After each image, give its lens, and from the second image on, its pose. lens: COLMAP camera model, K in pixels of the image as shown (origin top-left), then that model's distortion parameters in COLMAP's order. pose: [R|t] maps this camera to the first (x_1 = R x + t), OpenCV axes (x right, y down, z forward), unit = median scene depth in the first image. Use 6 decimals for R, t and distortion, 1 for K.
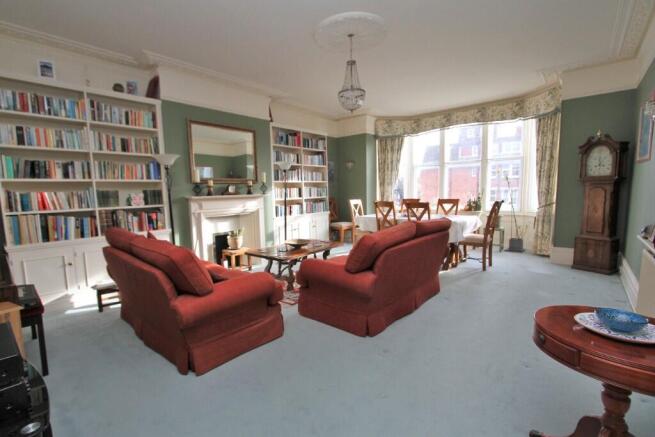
lens RADIAL K [[300.0, 0, 318.4], [0, 300.0, 224.7], [0, 0, 1]] dist [-0.001938, 0.000007]
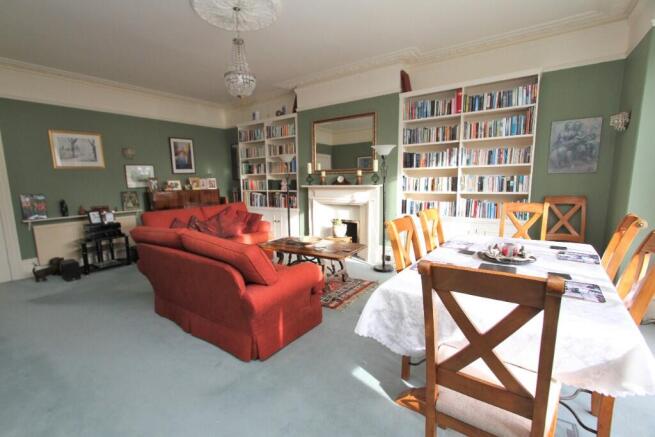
lens RADIAL K [[300.0, 0, 318.4], [0, 300.0, 224.7], [0, 0, 1]] dist [-0.001938, 0.000007]
pose [[0.100549, 0.166660, -0.980874, 0.788290], [-0.099445, 0.982617, 0.156762, -0.126909], [0.989950, 0.081781, 0.115375, 0.872152]]
